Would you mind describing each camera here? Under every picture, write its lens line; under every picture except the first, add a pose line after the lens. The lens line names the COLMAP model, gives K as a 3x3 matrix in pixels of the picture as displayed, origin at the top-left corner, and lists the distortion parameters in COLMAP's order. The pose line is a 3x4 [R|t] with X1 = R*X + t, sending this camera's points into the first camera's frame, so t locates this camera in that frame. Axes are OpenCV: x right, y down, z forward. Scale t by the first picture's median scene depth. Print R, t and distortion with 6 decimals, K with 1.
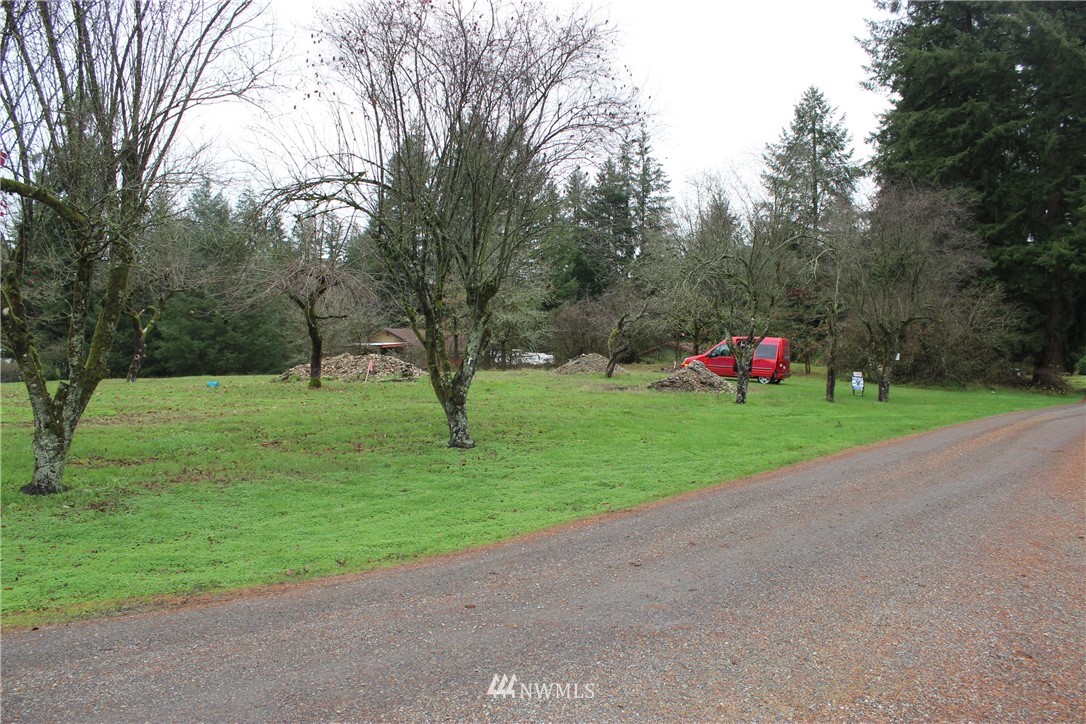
lens RADIAL K [[902.6, 0, 543.0], [0, 902.6, 362.0], [0, 0, 1]] dist [-0.167209, 0.154184]
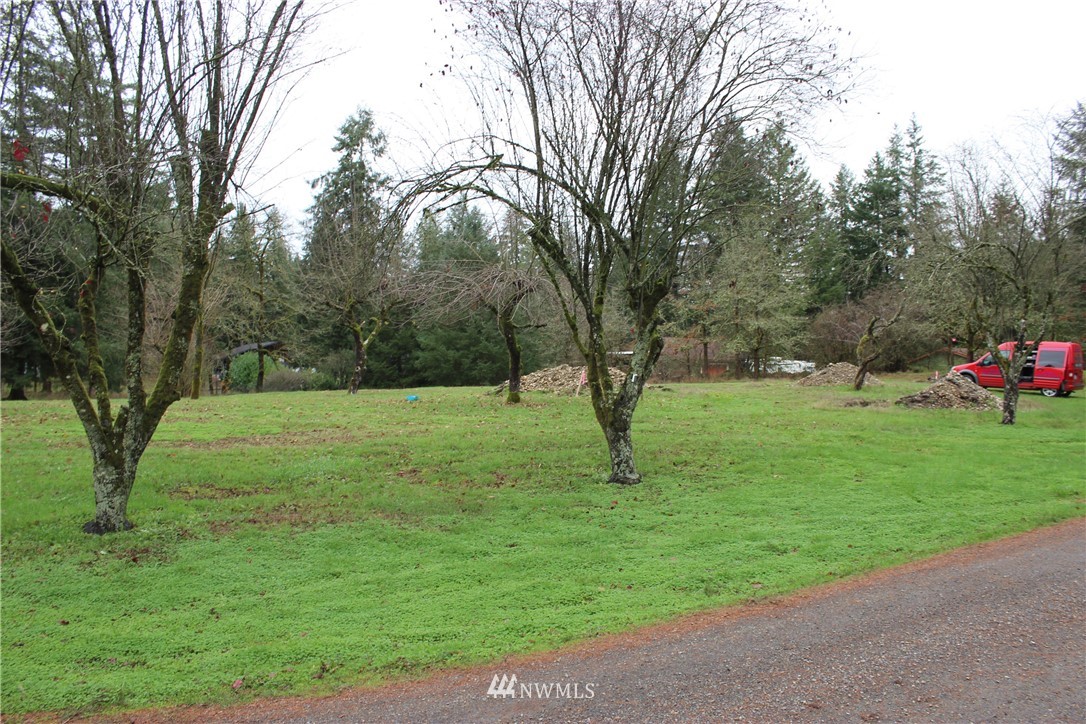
lens RADIAL K [[902.6, 0, 543.0], [0, 902.6, 362.0], [0, 0, 1]] dist [-0.167209, 0.154184]
pose [[0.956281, -0.006224, -0.292383, 0.041423], [0.003765, 0.999953, -0.008972, -0.004424], [0.292425, 0.007478, 0.956259, 0.099592]]
